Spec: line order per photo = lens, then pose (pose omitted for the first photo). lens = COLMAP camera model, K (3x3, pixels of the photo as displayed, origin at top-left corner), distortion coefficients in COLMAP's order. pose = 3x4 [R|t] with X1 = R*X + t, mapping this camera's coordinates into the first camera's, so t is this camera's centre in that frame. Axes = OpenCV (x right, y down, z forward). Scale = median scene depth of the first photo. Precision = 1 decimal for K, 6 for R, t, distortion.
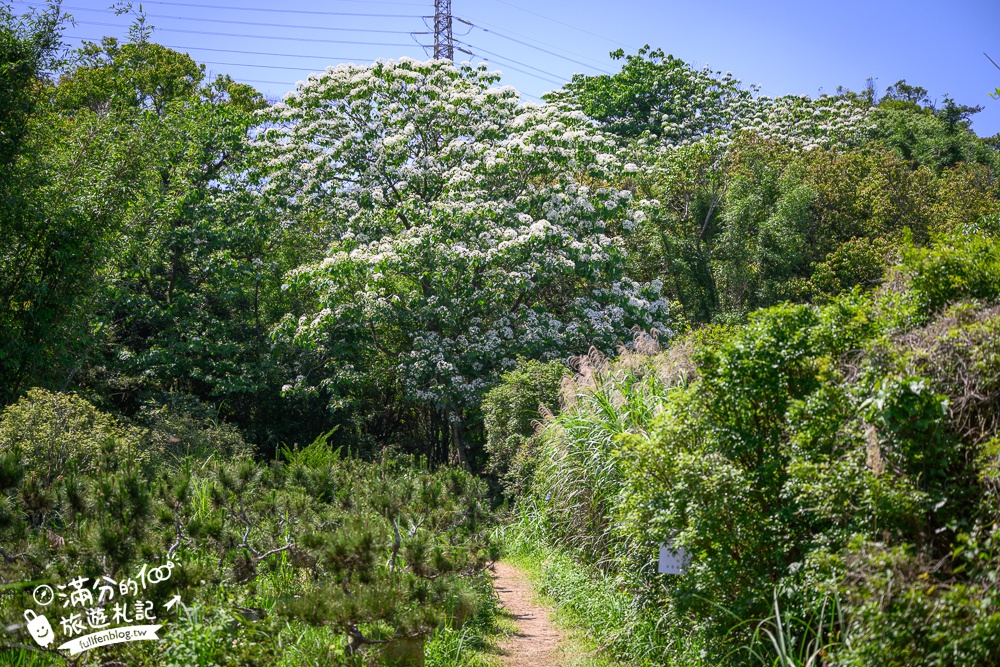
lens RADIAL K [[1459.2, 0, 500.9], [0, 1459.2, 332.7], [0, 0, 1]] dist [-0.061654, 0.000000]
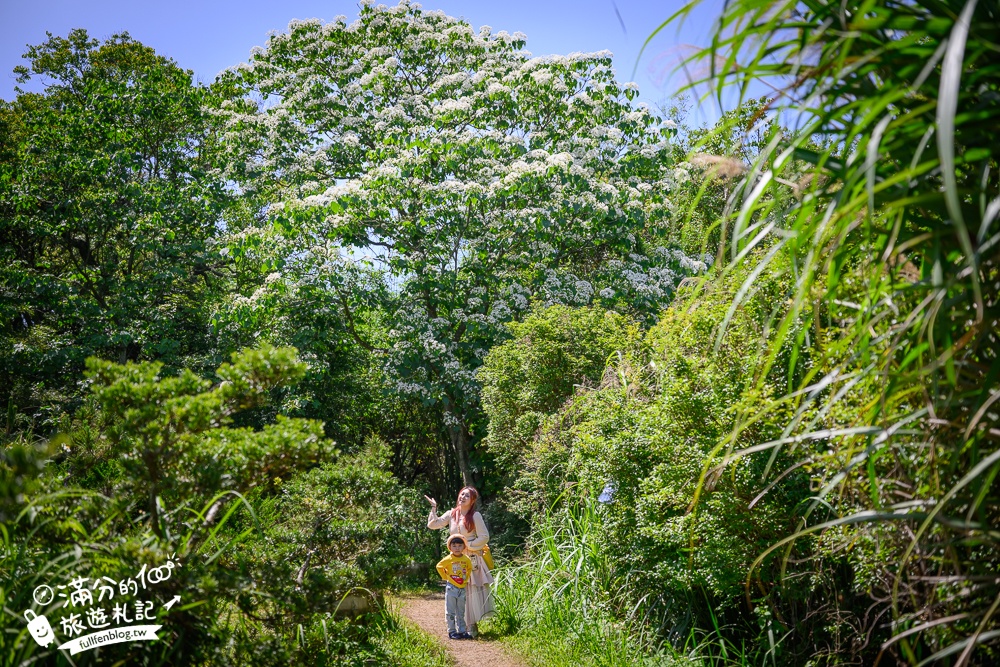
lens RADIAL K [[1026.0, 0, 498.4], [0, 1026.0, 335.6], [0, 0, 1]] dist [0.019393, 0.000000]
pose [[0.999450, -0.021211, -0.025510, 0.006786], [0.018797, 0.995637, -0.091397, 0.065436], [0.027337, 0.090867, 0.995488, 0.490991]]
